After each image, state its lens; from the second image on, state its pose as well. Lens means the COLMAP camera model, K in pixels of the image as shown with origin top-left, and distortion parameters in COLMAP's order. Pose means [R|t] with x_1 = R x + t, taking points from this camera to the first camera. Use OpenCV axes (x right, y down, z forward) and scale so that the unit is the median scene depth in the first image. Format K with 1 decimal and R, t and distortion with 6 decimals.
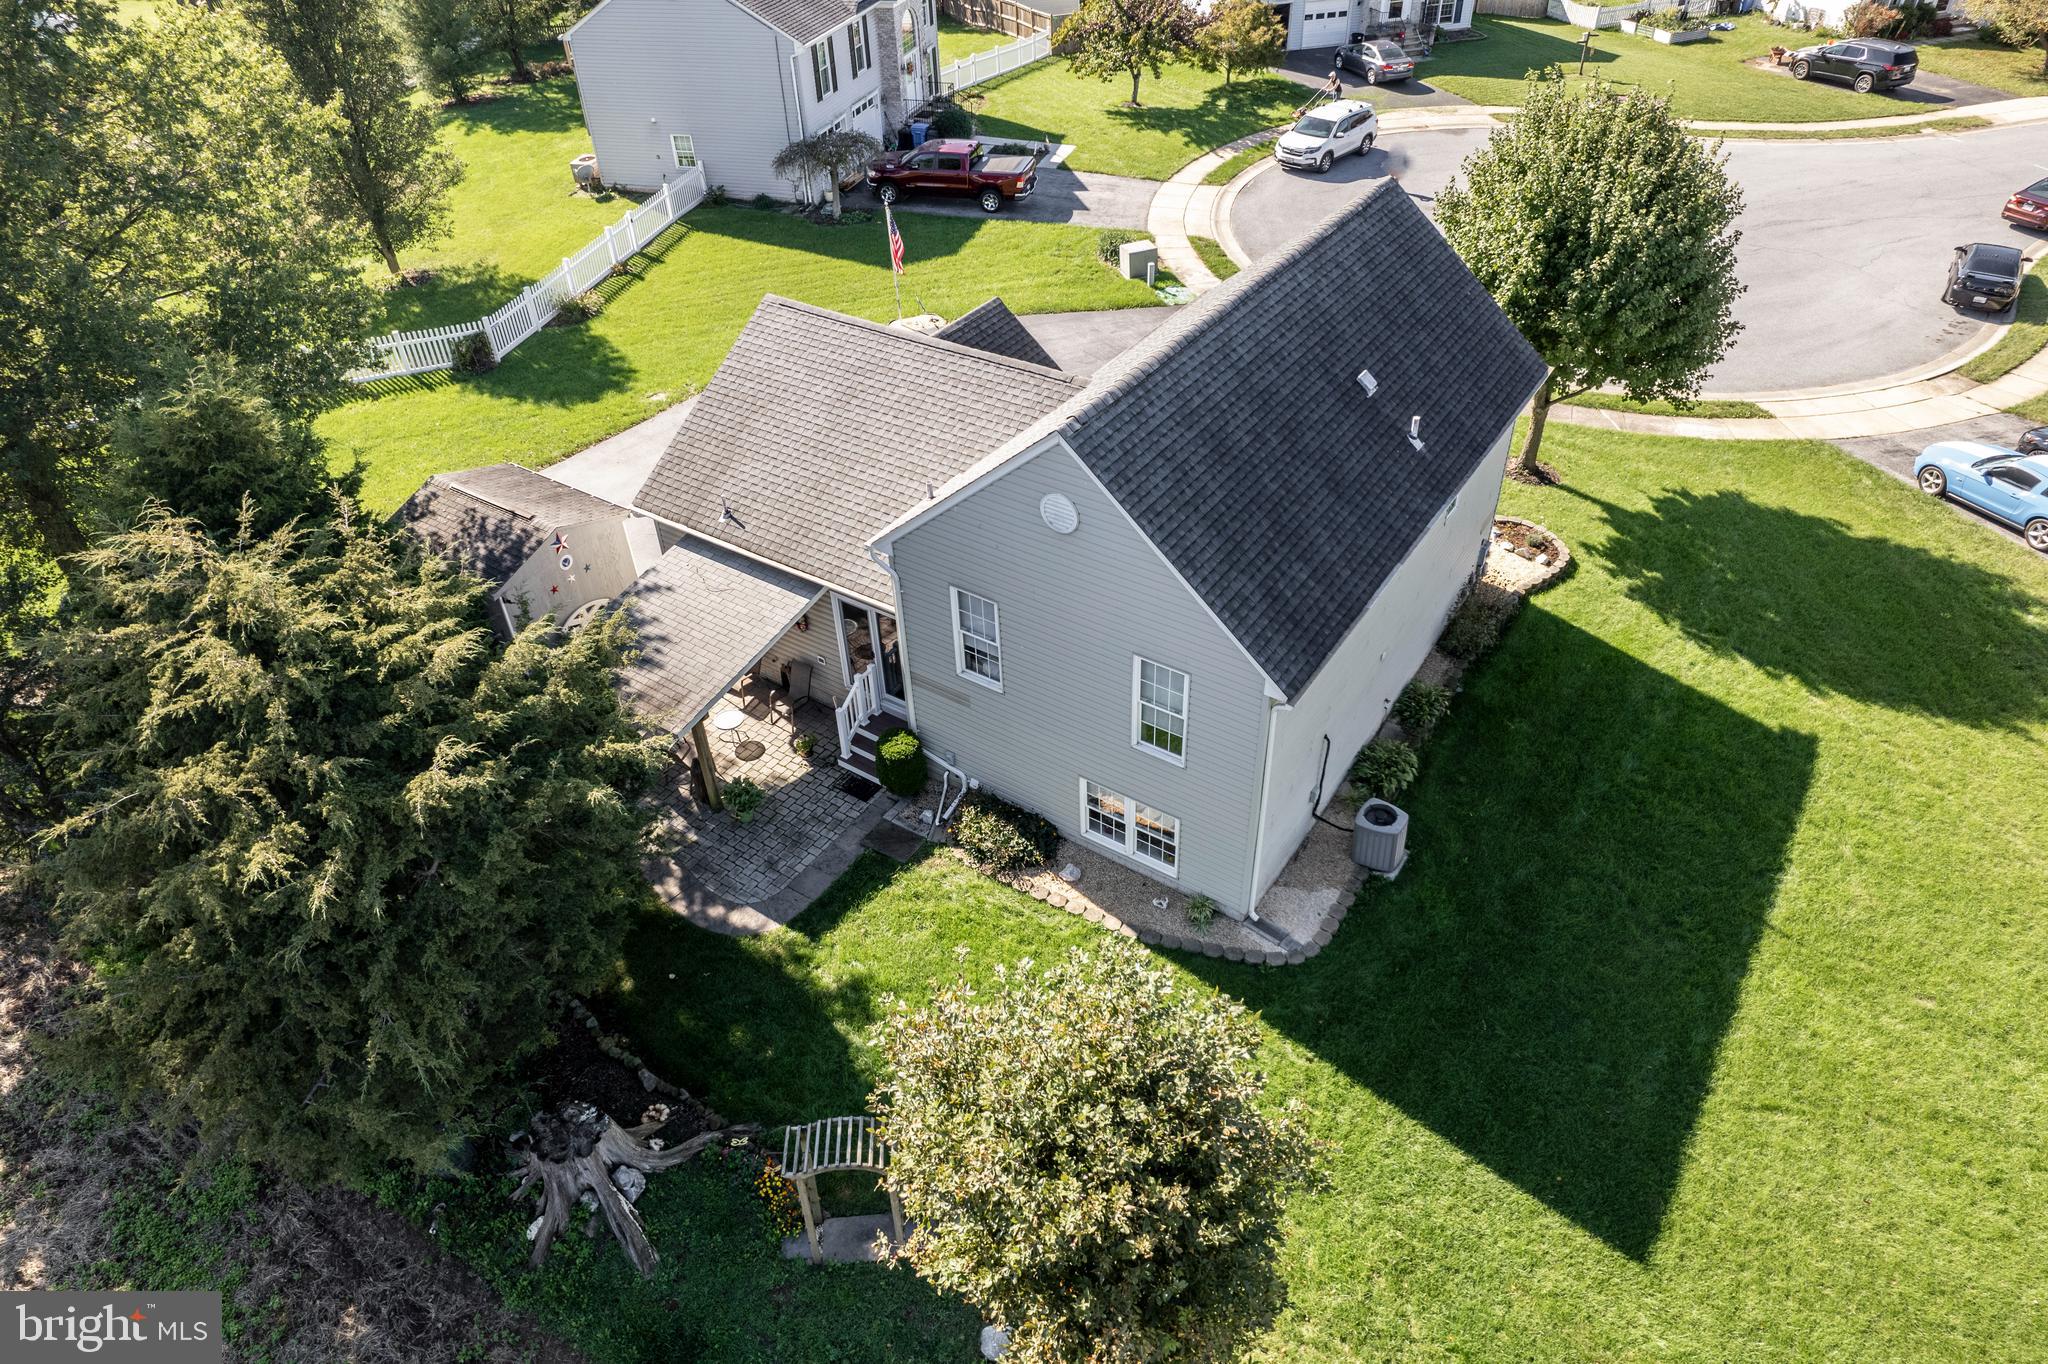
lens RADIAL K [[1309.2, 0, 1024.0], [0, 1309.2, 682.0], [0, 0, 1]] dist [-0.074571, 0.069018]
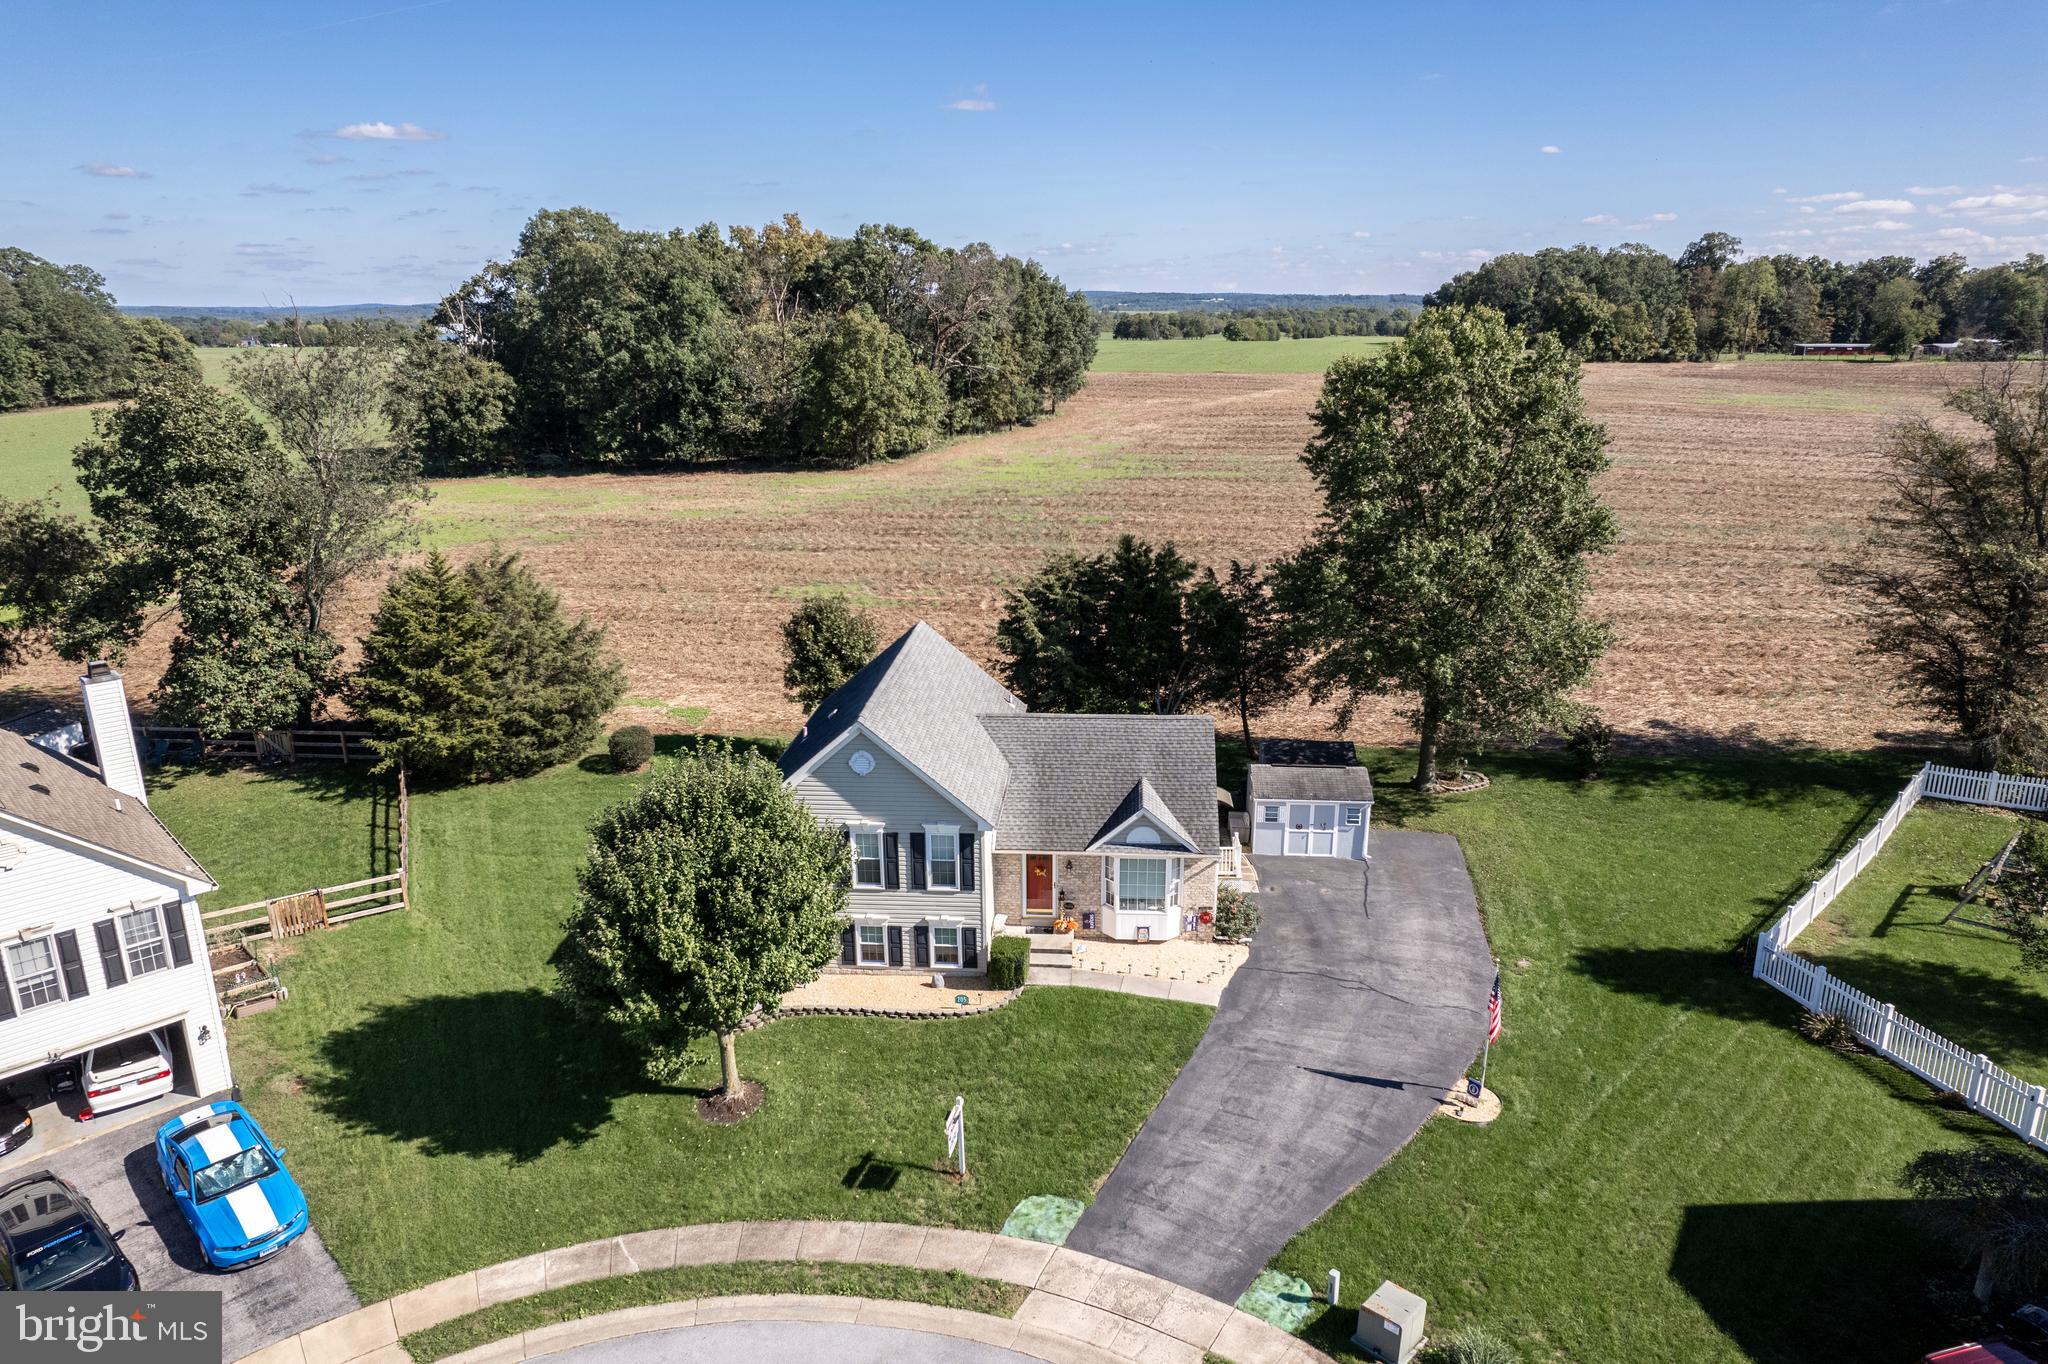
lens RADIAL K [[1328.8, 0, 1016.1], [0, 1328.8, 667.5], [0, 0, 1]] dist [-0.073178, 0.067129]
pose [[-0.868264, 0.170154, -0.466010, 0.715466], [-0.284121, 0.599486, 0.748259, -1.395478], [0.406686, 0.782090, -0.472168, 1.523963]]
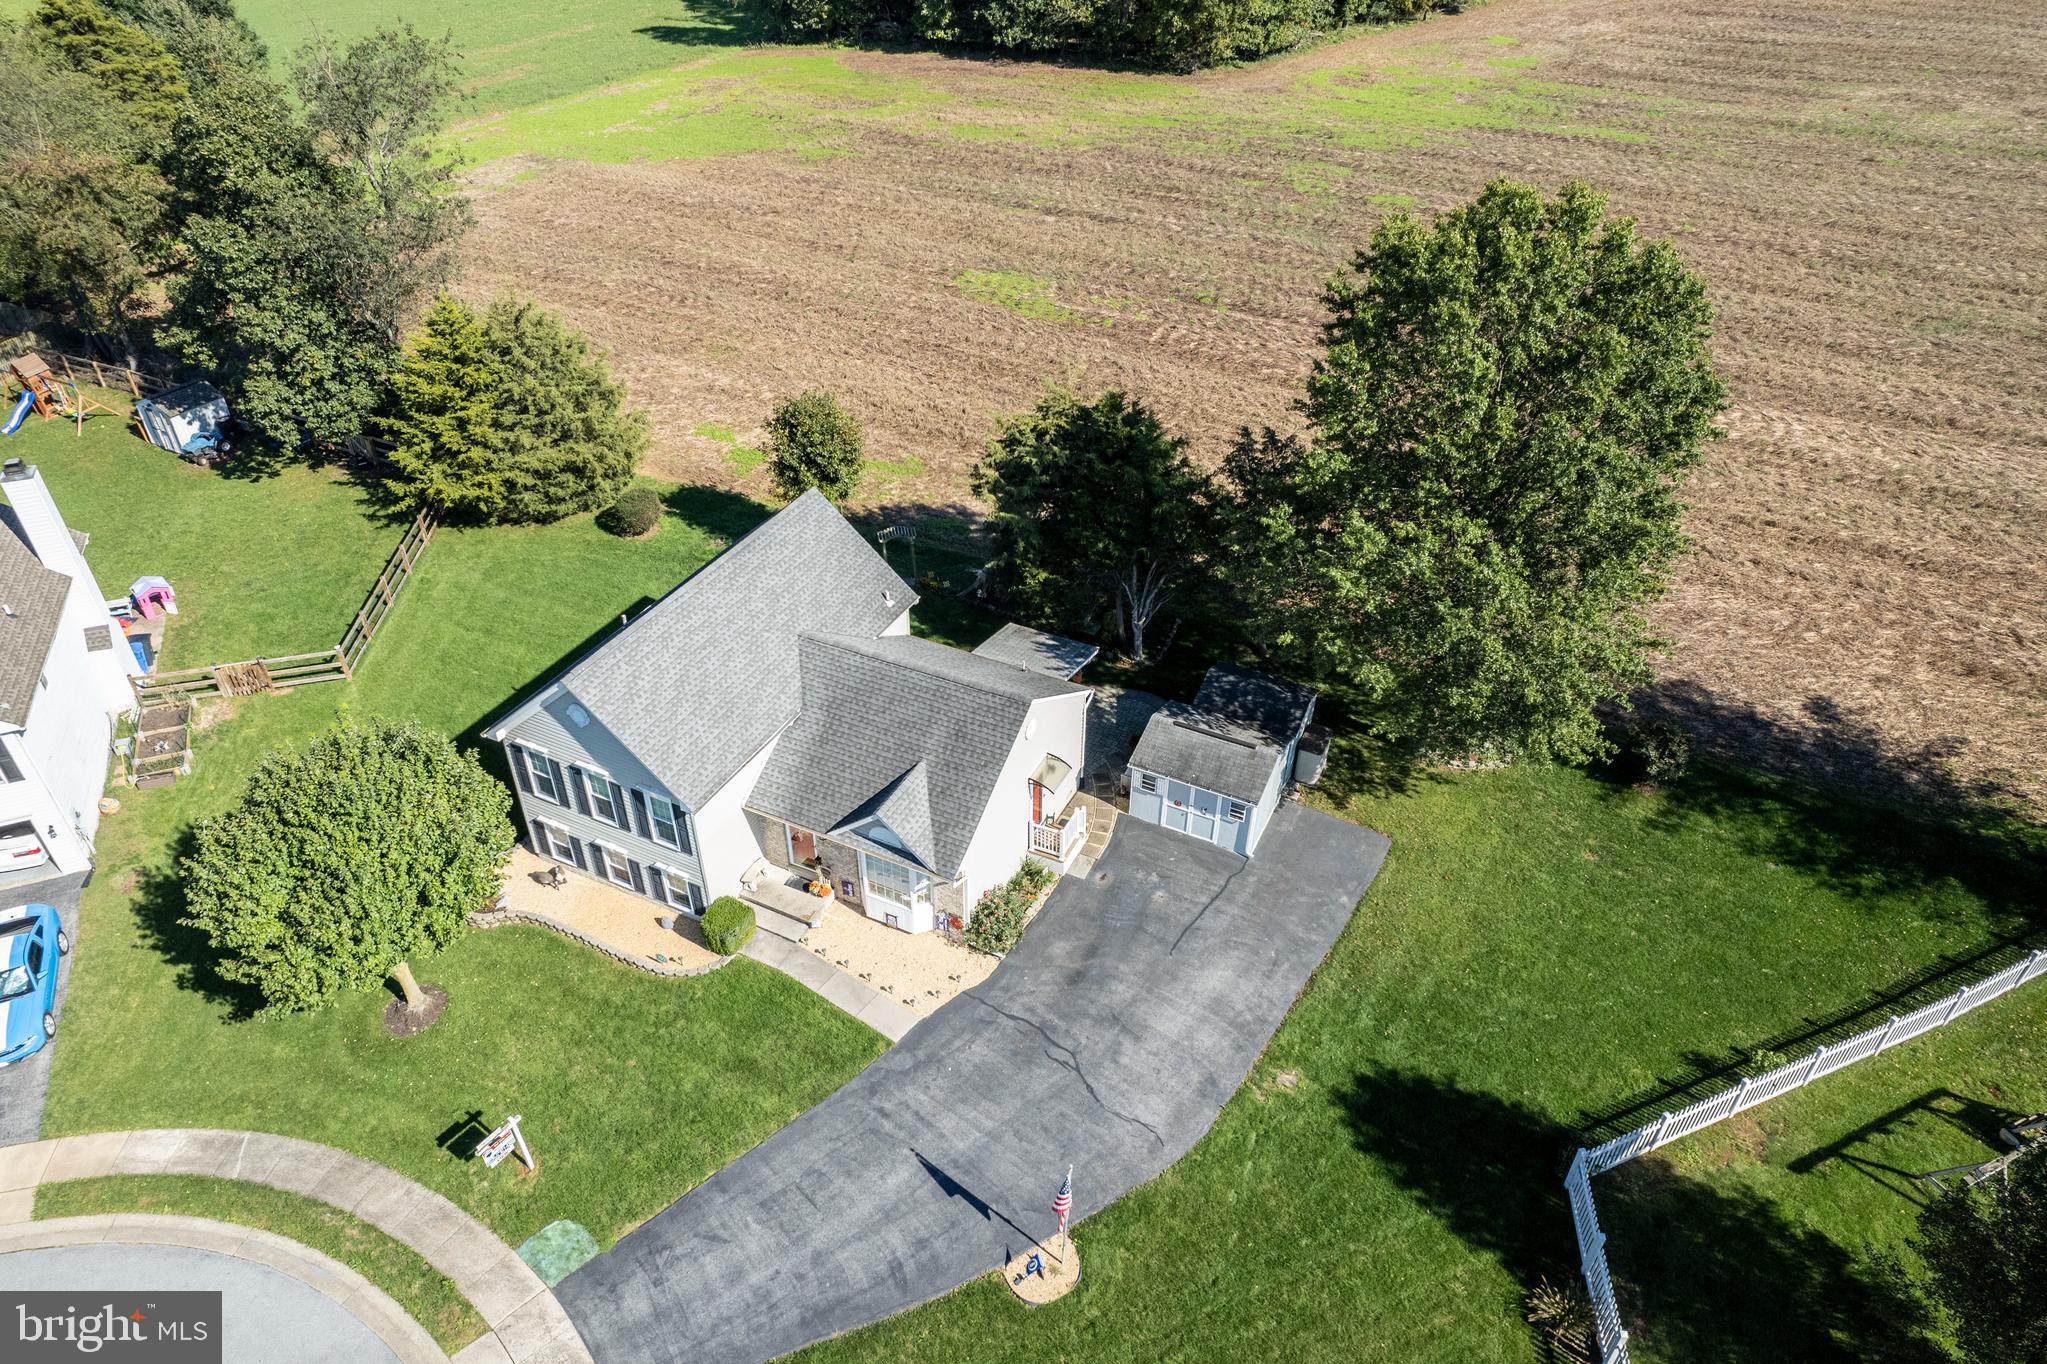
lens RADIAL K [[1308.5, 0, 1023.5], [0, 1308.5, 682.0], [0, 0, 1]] dist [-0.074571, 0.069018]
pose [[-0.989702, 0.105219, -0.097048, -0.053439], [-0.067889, 0.251837, 0.965385, -1.531707], [0.126017, 0.962033, -0.242101, 1.232064]]
